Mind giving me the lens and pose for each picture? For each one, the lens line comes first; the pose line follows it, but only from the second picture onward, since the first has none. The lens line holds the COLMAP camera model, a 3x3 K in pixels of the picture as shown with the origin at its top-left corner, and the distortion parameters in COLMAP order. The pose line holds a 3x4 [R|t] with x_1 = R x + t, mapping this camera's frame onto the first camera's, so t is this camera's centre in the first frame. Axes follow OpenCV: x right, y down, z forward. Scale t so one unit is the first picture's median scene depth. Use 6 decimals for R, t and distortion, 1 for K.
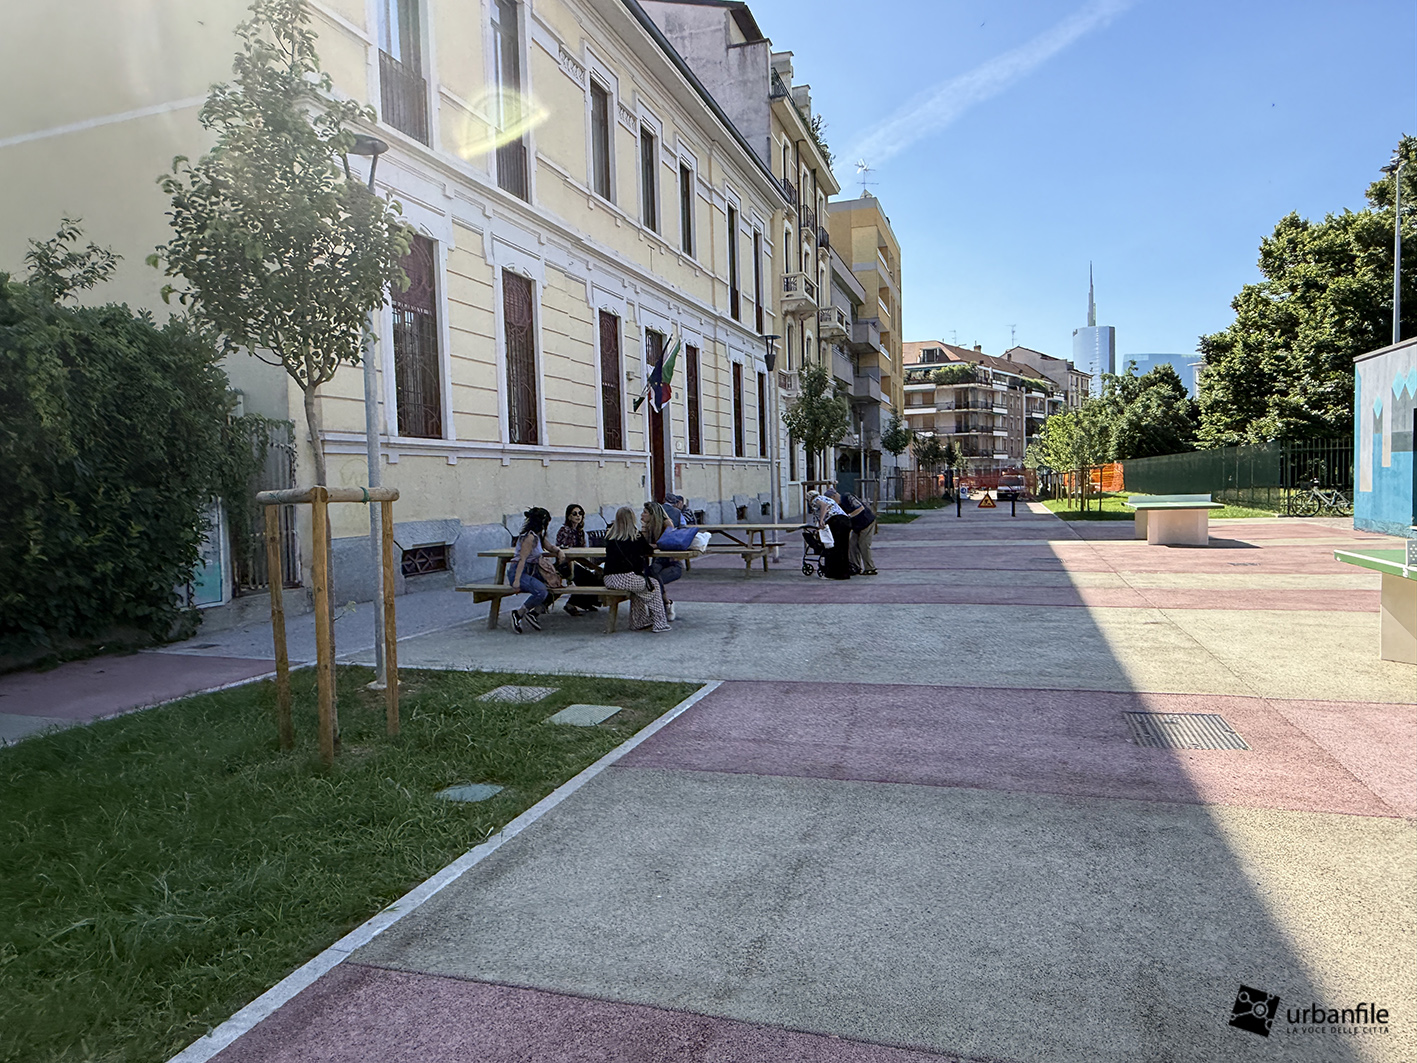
lens RADIAL K [[910.0, 0, 695.4], [0, 910.0, 528.3], [0, 0, 1]] dist [0.005591, -0.003610]
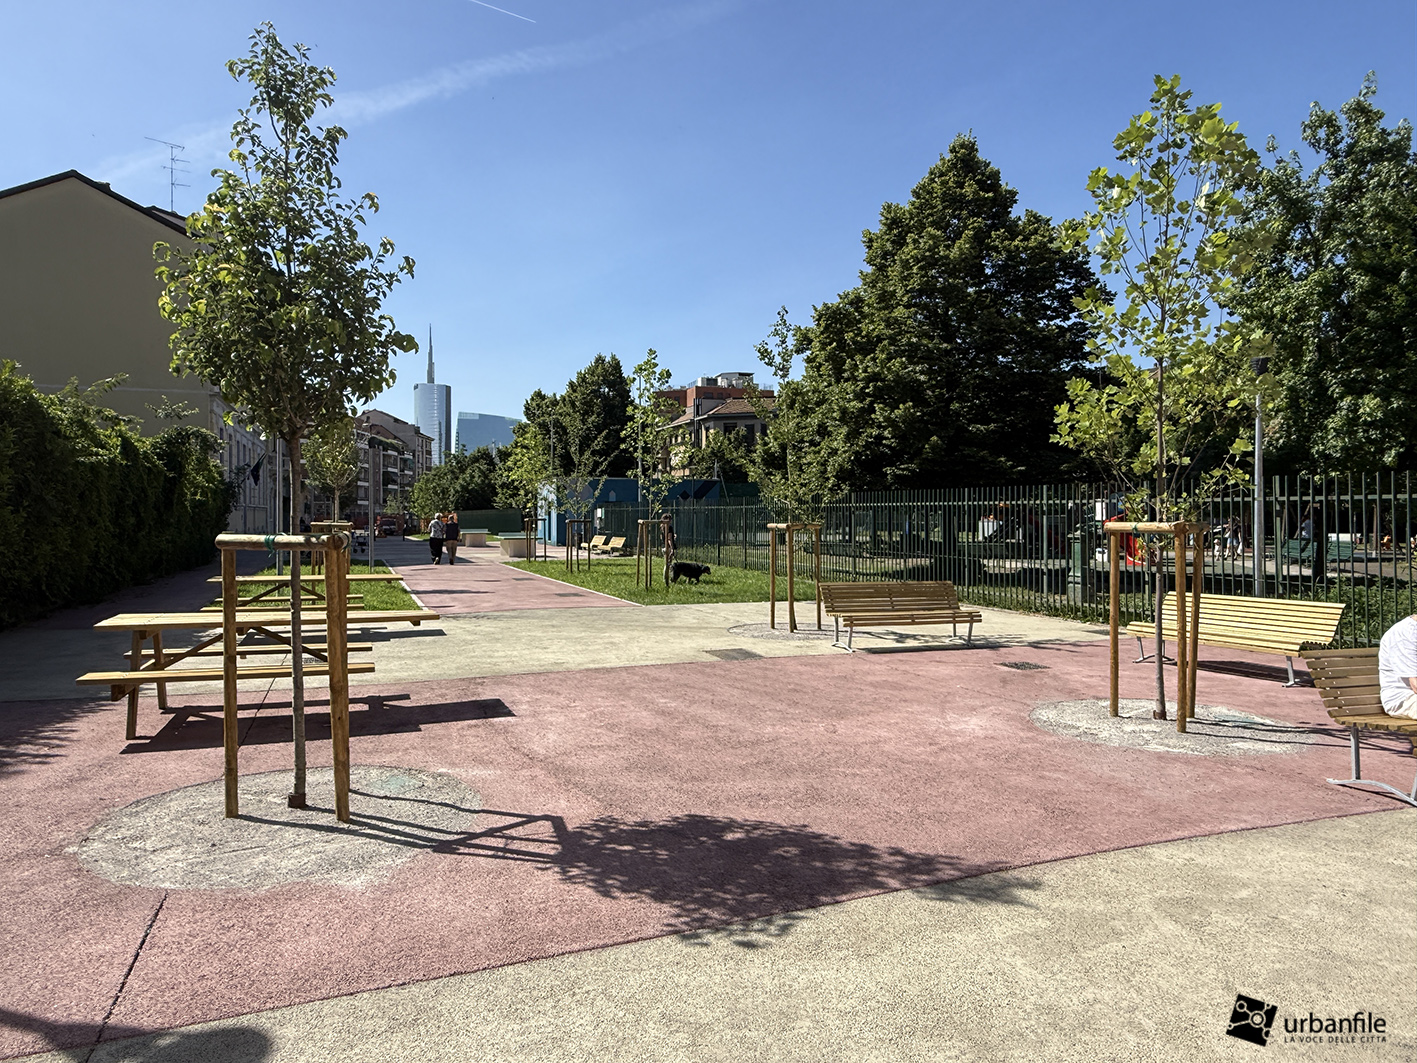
lens RADIAL K [[910.0, 0, 703.7], [0, 910.0, 523.4], [0, 0, 1]] dist [0.005591, -0.003610]
pose [[0.762831, 0.022932, 0.646191, -0.390106], [0.010616, 0.998792, -0.047978, 0.046569], [-0.646511, 0.043459, 0.761666, -0.829899]]
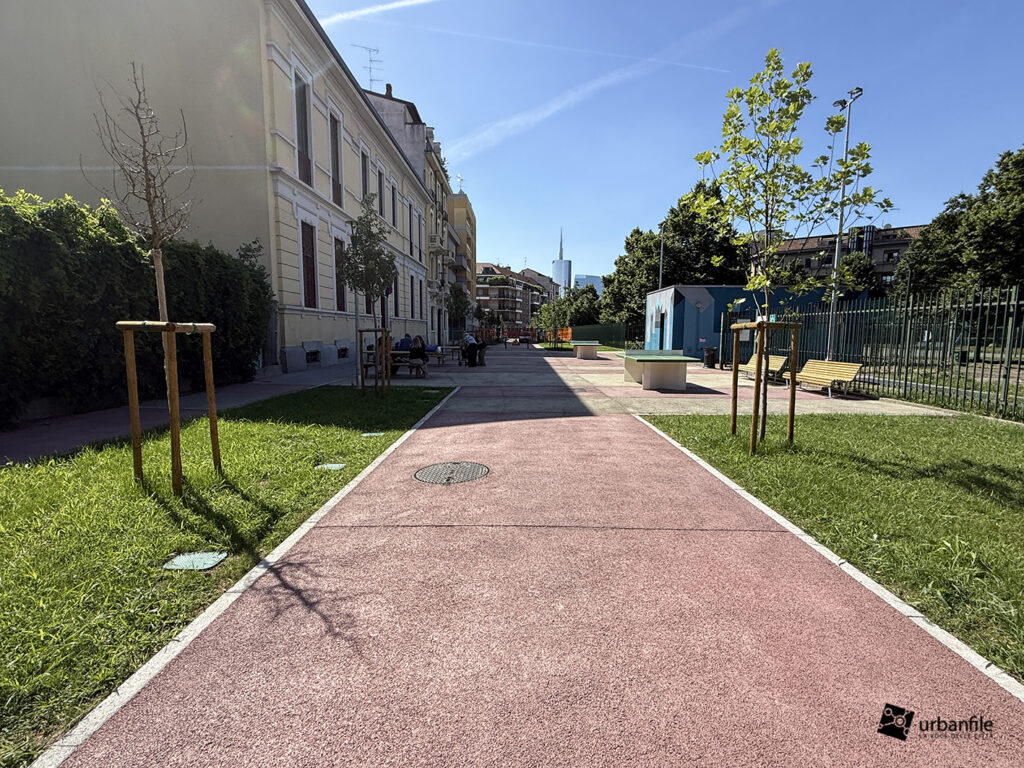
lens RADIAL K [[483.0, 0, 509.2], [0, 483.0, 381.5], [0, 0, 1]] dist [0.004960, -0.001279]
pose [[0.952491, 0.003718, 0.304543, -0.074999], [-0.019510, 0.998617, 0.048828, 0.010732], [-0.303940, -0.052449, 0.951246, -0.174077]]
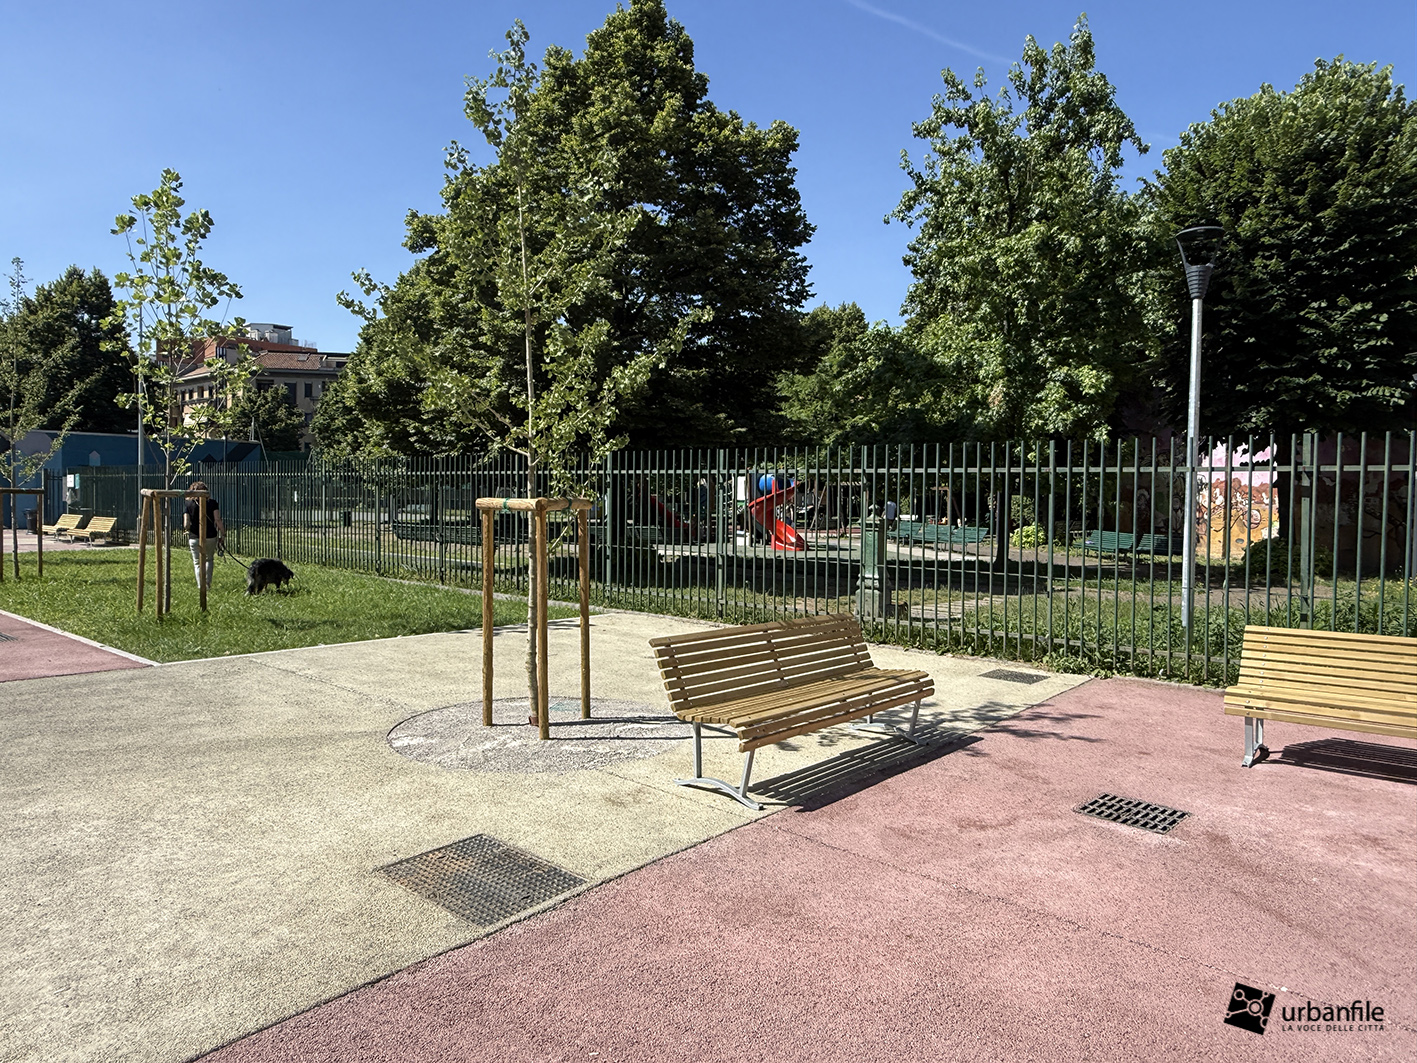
lens RADIAL K [[910.0, 0, 706.2], [0, 910.0, 521.0], [0, 0, 1]] dist [0.005591, -0.003610]
pose [[0.371396, 0.010022, 0.928421, -0.266658], [0.020570, 0.999608, -0.019019, 0.037034], [-0.928247, 0.026161, 0.371044, -0.658520]]
